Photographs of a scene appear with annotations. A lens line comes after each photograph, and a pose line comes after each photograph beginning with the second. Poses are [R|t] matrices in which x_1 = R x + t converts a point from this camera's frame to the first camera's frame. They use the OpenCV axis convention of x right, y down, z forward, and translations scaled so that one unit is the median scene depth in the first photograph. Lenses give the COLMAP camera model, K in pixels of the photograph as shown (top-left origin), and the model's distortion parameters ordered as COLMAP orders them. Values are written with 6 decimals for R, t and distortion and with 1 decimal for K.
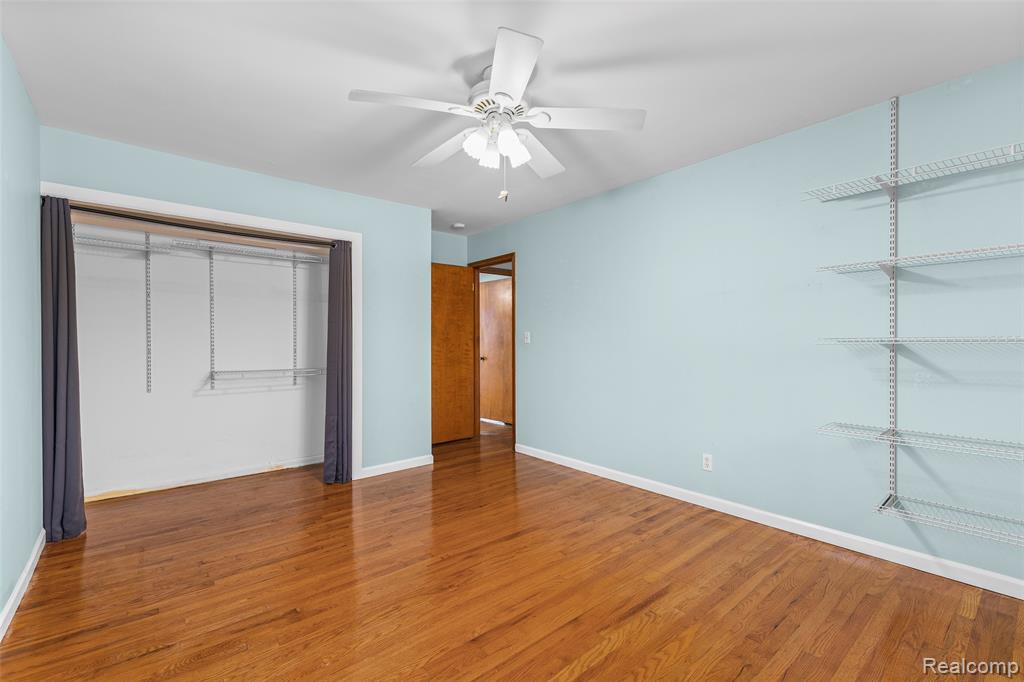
lens RADIAL K [[442.0, 0, 511.0], [0, 442.0, 340.7], [0, 0, 1]] dist [0.003873, 0.000975]
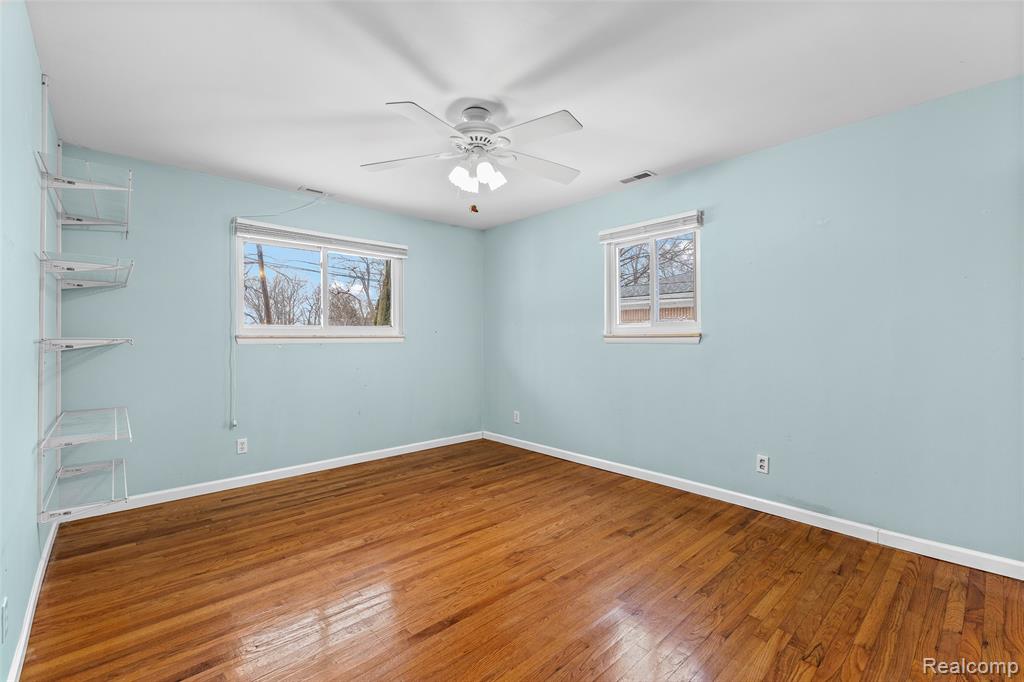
lens RADIAL K [[442.0, 0, 513.0], [0, 442.0, 338.2], [0, 0, 1]] dist [0.003873, 0.000975]
pose [[-0.999119, 0.007796, -0.041230, -0.076039], [0.007869, 0.999968, -0.001601, 0.001819], [0.041217, -0.001924, -0.999148, 2.314110]]
